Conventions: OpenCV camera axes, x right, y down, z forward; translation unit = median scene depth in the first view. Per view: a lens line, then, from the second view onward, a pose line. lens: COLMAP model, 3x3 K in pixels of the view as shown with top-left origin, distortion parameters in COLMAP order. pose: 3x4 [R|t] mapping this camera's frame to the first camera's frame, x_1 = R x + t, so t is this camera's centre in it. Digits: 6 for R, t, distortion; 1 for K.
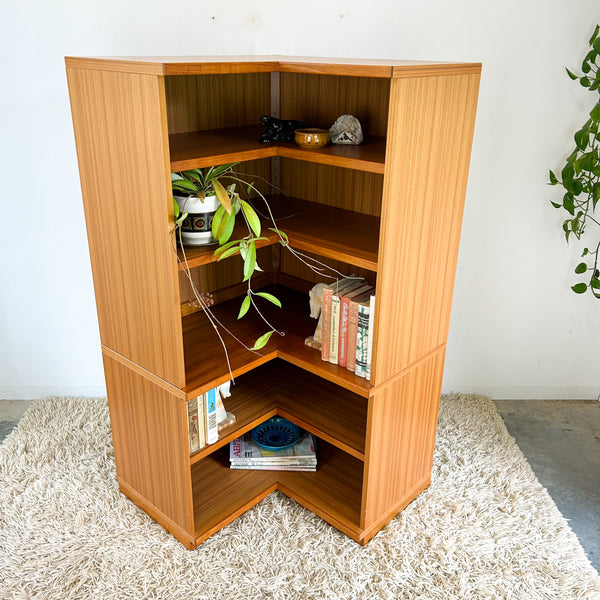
lens RADIAL K [[606.2, 0, 301.6], [0, 606.2, 293.3], [0, 0, 1]] dist [0.060331, -0.100761]
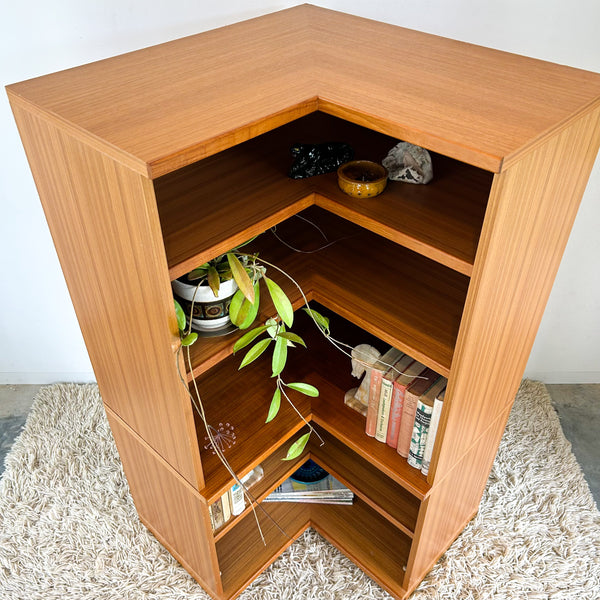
lens RADIAL K [[609.4, 0, 295.8], [0, 609.4, 297.2], [0, 0, 1]] dist [0.016866, -0.013824]
pose [[0.999401, 0.001689, -0.034576, -0.034993], [0.008198, 0.958851, 0.283790, -0.312928], [0.033632, -0.283903, 0.958263, 0.253077]]
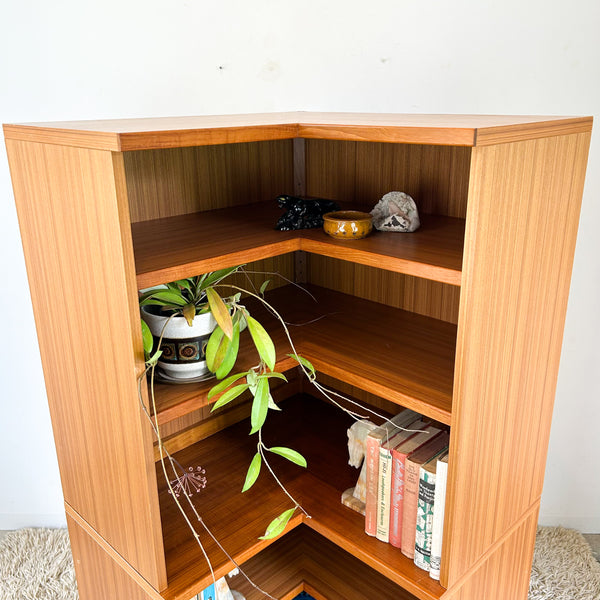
lens RADIAL K [[606.2, 0, 301.6], [0, 606.2, 293.3], [0, 0, 1]] dist [0.060331, -0.100761]
pose [[0.998430, -0.010568, -0.055012, 0.001098], [0.006500, 0.997267, -0.073599, -0.117084], [0.055639, 0.073125, 0.995770, 0.278807]]
